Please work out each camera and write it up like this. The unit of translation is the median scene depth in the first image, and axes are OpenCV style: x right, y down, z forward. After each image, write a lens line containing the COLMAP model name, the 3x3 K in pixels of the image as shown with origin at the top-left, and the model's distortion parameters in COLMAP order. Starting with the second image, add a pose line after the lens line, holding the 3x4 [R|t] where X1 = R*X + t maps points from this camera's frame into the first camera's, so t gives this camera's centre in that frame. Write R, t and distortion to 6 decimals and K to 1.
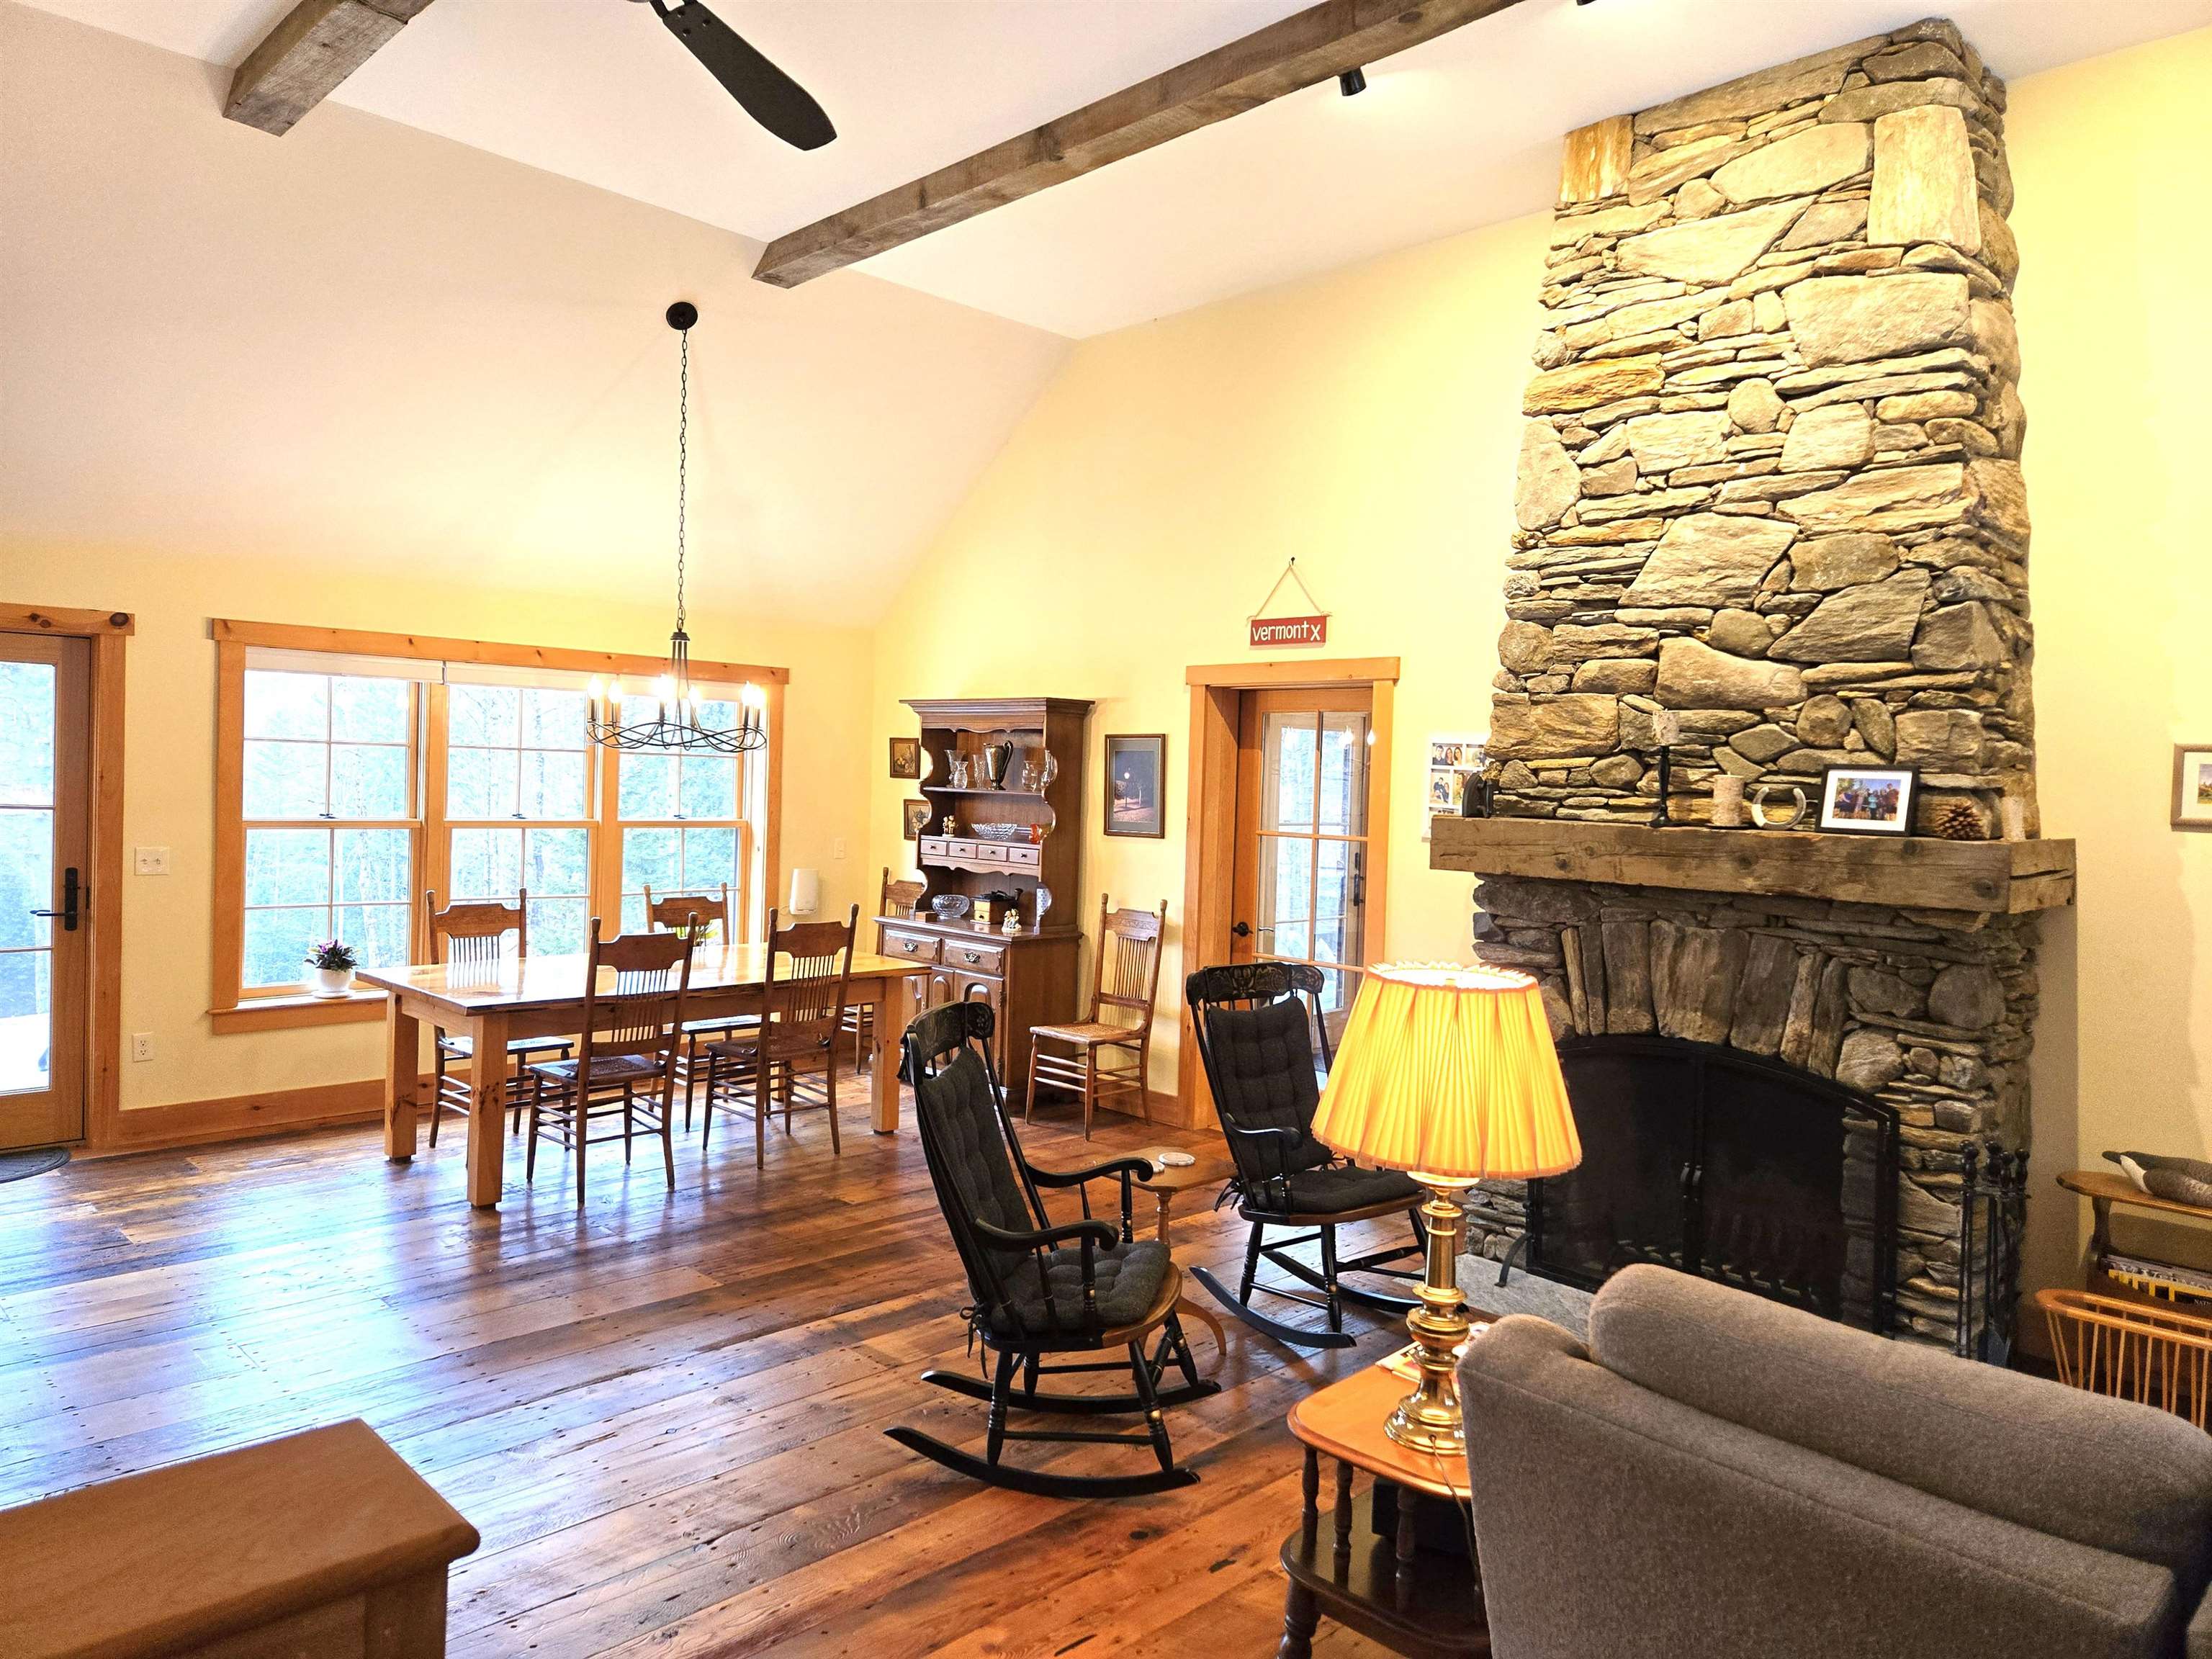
lens RADIAL K [[1495.5, 0, 1106.0], [0, 1495.5, 829.5], [0, 0, 1]] dist [0.045993, -0.002858]
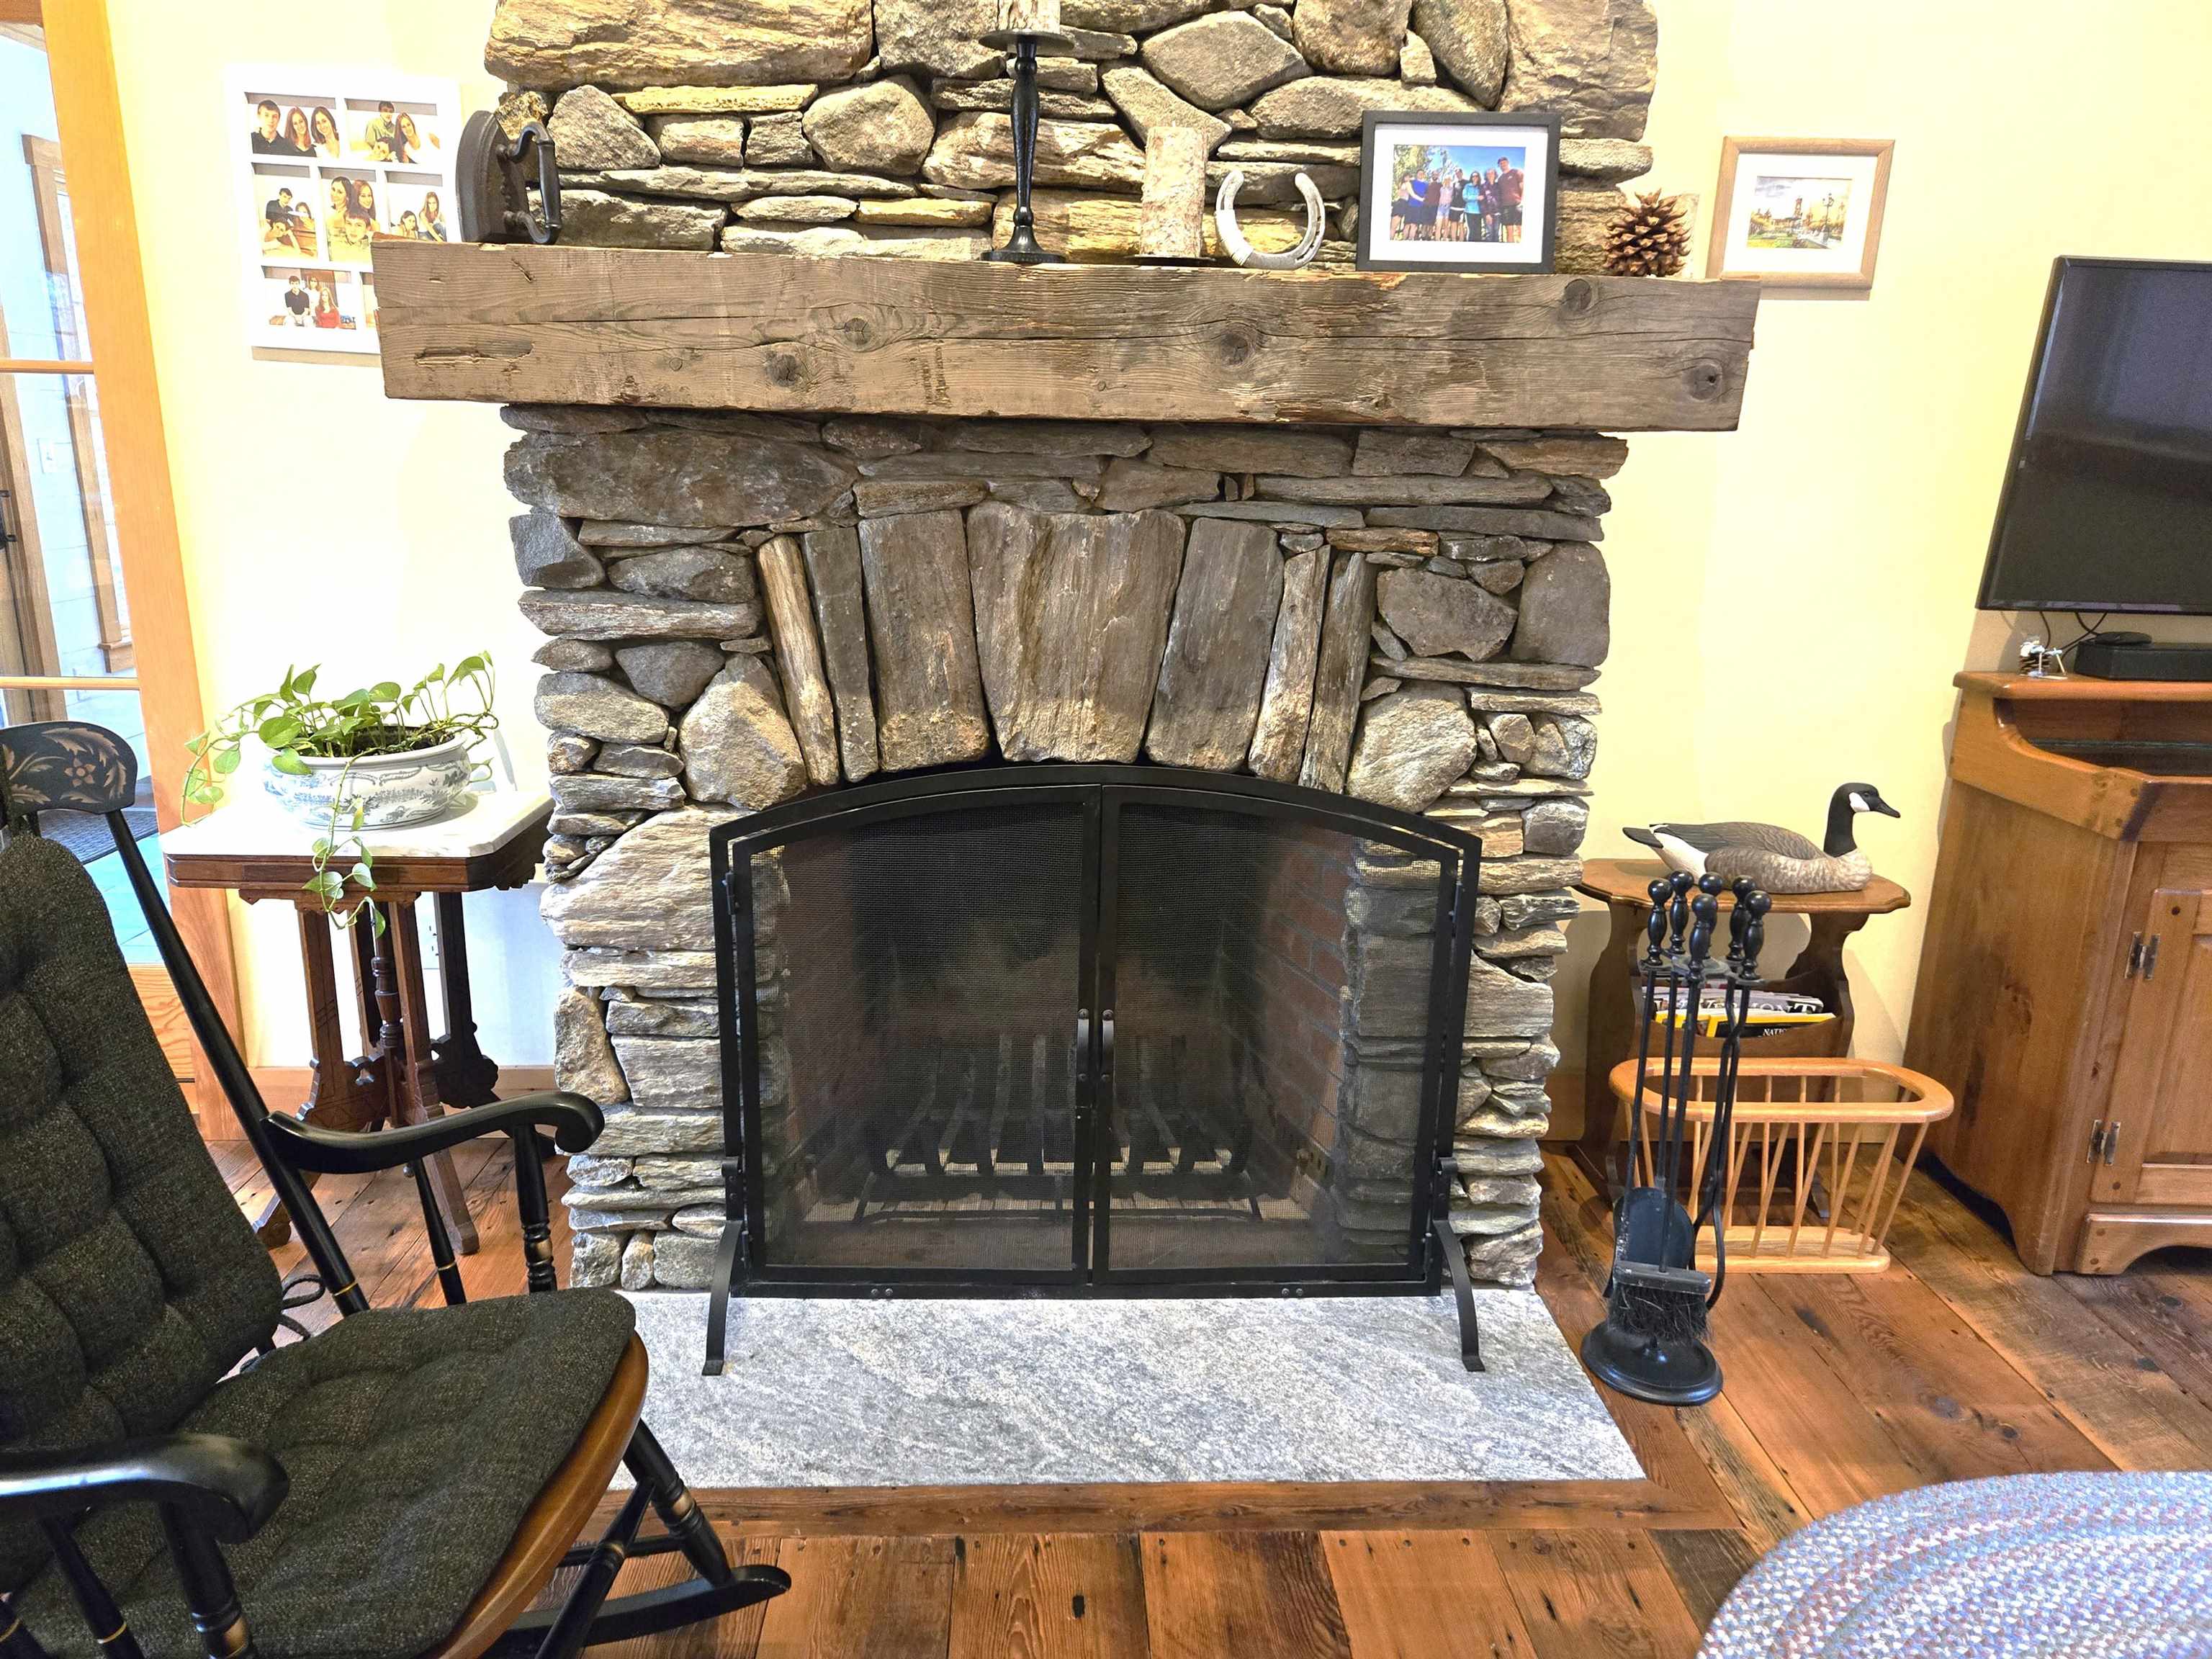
lens RADIAL K [[1495.5, 0, 1106.0], [0, 1495.5, 829.5], [0, 0, 1]] dist [0.045993, -0.002858]
pose [[0.678597, -0.201673, 0.706282, 0.056980], [0.028015, 0.967975, 0.249480, 0.041001], [-0.733976, -0.149510, 0.662515, 0.623126]]
